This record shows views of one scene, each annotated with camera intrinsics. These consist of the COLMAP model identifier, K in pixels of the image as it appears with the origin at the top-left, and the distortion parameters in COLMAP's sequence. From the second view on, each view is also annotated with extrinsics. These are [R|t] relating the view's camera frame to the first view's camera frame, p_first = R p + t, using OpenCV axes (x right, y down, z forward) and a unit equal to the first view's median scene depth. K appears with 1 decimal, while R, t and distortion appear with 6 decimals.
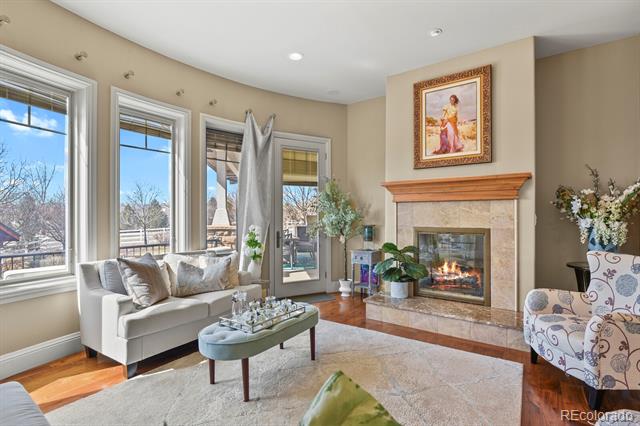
lens RADIAL K [[309.4, 0, 320.0], [0, 309.4, 213.0], [0, 0, 1]] dist [-0.000795, -0.000159]
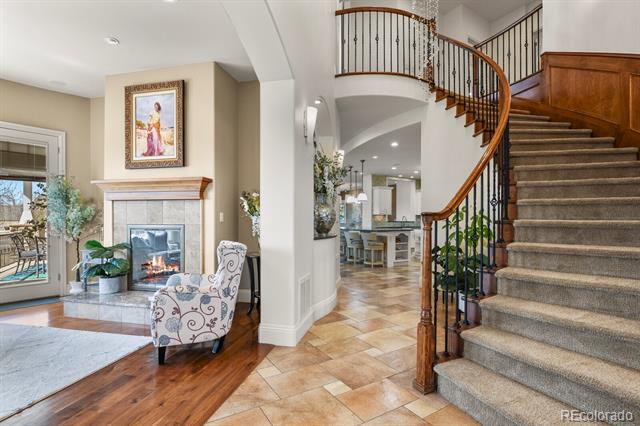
lens RADIAL K [[315.1, 0, 320.0], [0, 315.1, 217.7], [0, 0, 1]] dist [0.001635, 0.000185]
pose [[0.932713, 0.005242, 0.360582, 0.568766], [-0.007508, 0.999960, 0.004885, 0.013447], [-0.360542, -0.007263, 0.932715, -0.243236]]
